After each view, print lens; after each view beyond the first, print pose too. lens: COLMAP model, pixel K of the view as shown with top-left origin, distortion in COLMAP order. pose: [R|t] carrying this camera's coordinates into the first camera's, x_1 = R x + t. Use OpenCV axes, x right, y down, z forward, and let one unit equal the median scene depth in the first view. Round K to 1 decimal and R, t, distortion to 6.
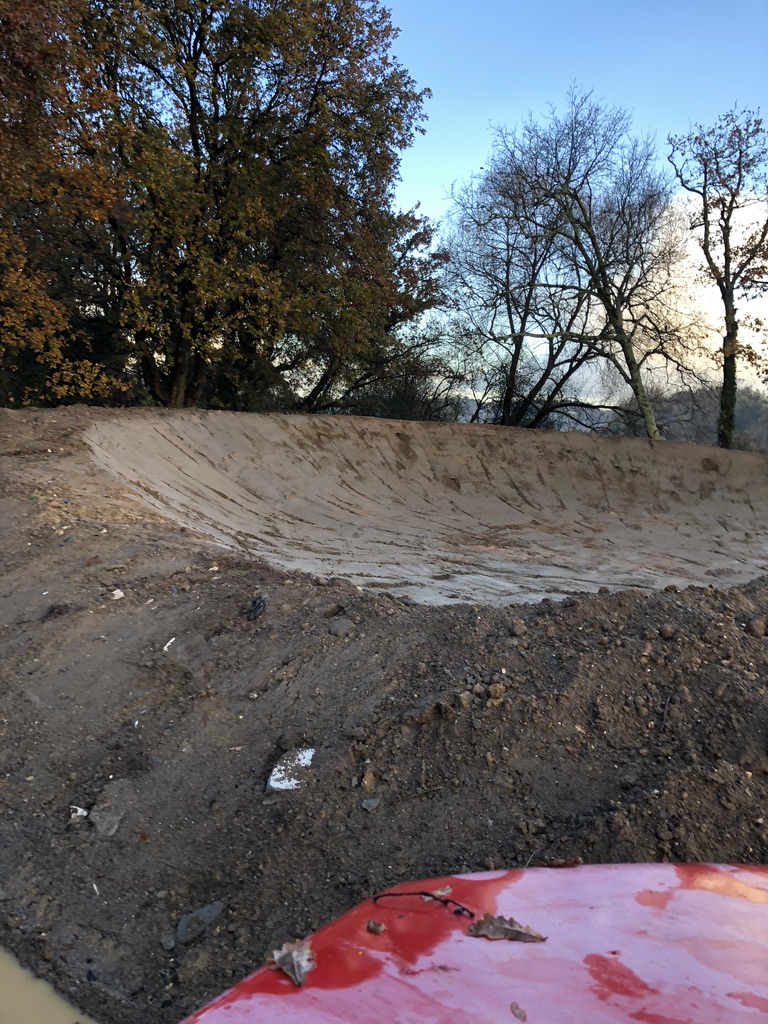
lens RADIAL K [[842.4, 0, 394.1], [0, 842.4, 505.0], [0, 0, 1]] dist [0.033199, -0.034601]
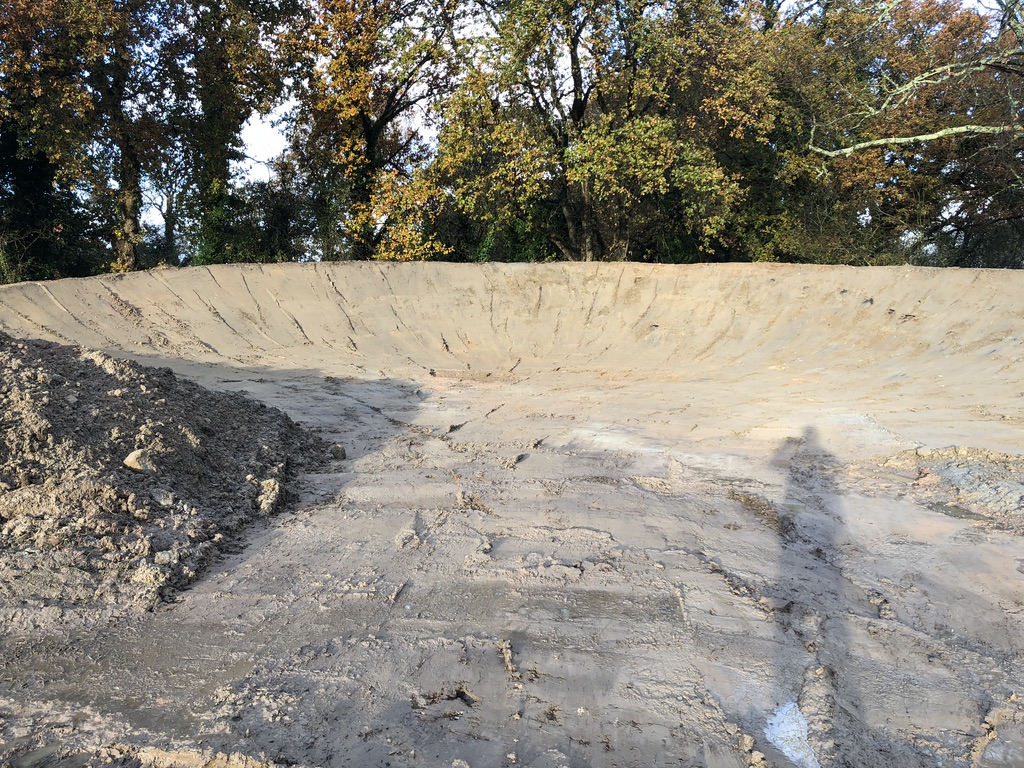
lens RADIAL K [[842.4, 0, 505.6], [0, 842.4, 383.9], [0, 0, 1]] dist [0.033199, -0.034601]
pose [[0.624493, 0.045626, -0.779697, 0.654414], [-0.059941, 0.998148, 0.010400, 0.029536], [0.778727, 0.040241, 0.626071, 0.334903]]
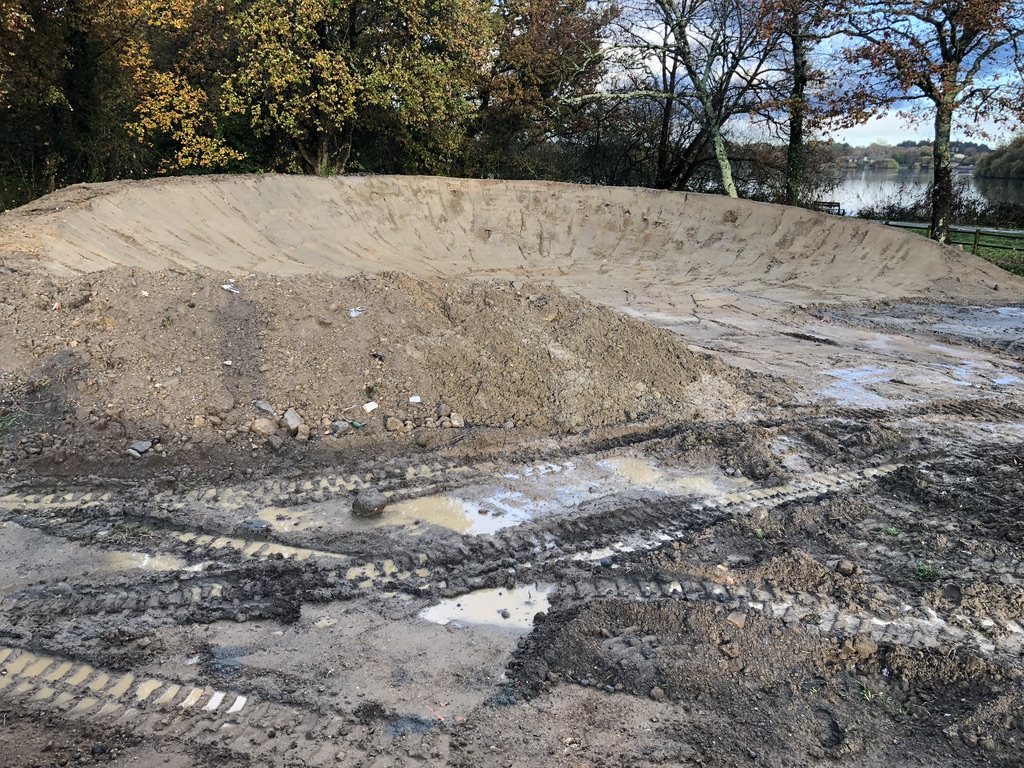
lens RADIAL K [[842.4, 0, 504.4], [0, 842.4, 387.2], [0, 0, 1]] dist [0.033199, -0.034601]
pose [[0.961916, 0.049982, -0.268737, 0.423479], [-0.009071, 0.988436, 0.151370, 0.008015], [0.273195, -0.143168, 0.951245, -0.158814]]
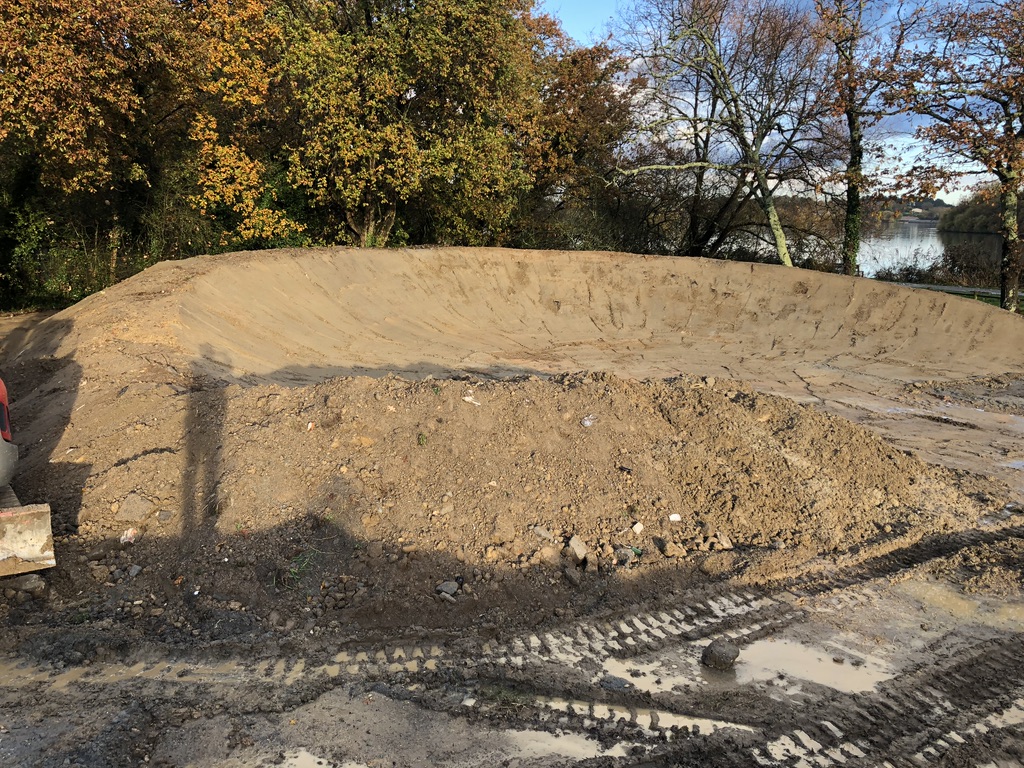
lens RADIAL K [[842.4, 0, 508.0], [0, 842.4, 385.5], [0, 0, 1]] dist [0.033199, -0.034601]
pose [[0.971085, 0.025465, -0.237372, 0.287036], [-0.004381, 0.996028, 0.088929, -0.018279], [0.238694, -0.085317, 0.967340, -0.169599]]
